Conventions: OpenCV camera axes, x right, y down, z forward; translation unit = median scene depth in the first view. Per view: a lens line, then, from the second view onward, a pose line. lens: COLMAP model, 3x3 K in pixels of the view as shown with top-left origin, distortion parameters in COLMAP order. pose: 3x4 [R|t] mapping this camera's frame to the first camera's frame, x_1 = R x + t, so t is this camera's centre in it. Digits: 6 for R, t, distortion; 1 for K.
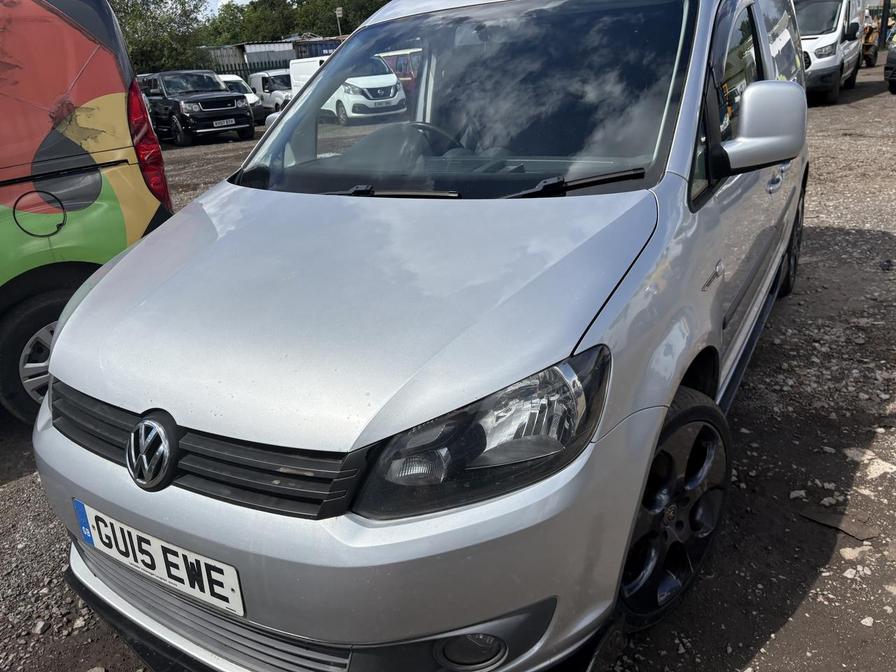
lens RADIAL K [[666.8, 0, 448.0], [0, 666.8, 336.0], [0, 0, 1]] dist [0.006749, 0.007027]
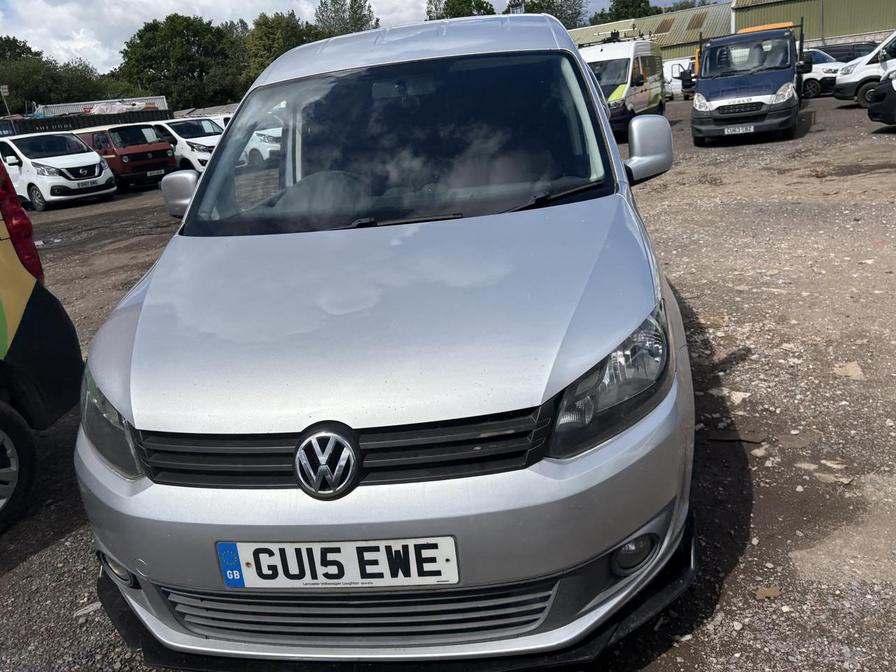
lens RADIAL K [[666.8, 0, 448.0], [0, 666.8, 336.0], [0, 0, 1]] dist [0.006749, 0.007027]
pose [[0.912194, -0.156266, 0.378791, -0.589712], [0.191139, 0.979963, -0.056022, 0.068890], [-0.362447, 0.123505, 0.923785, -0.055445]]
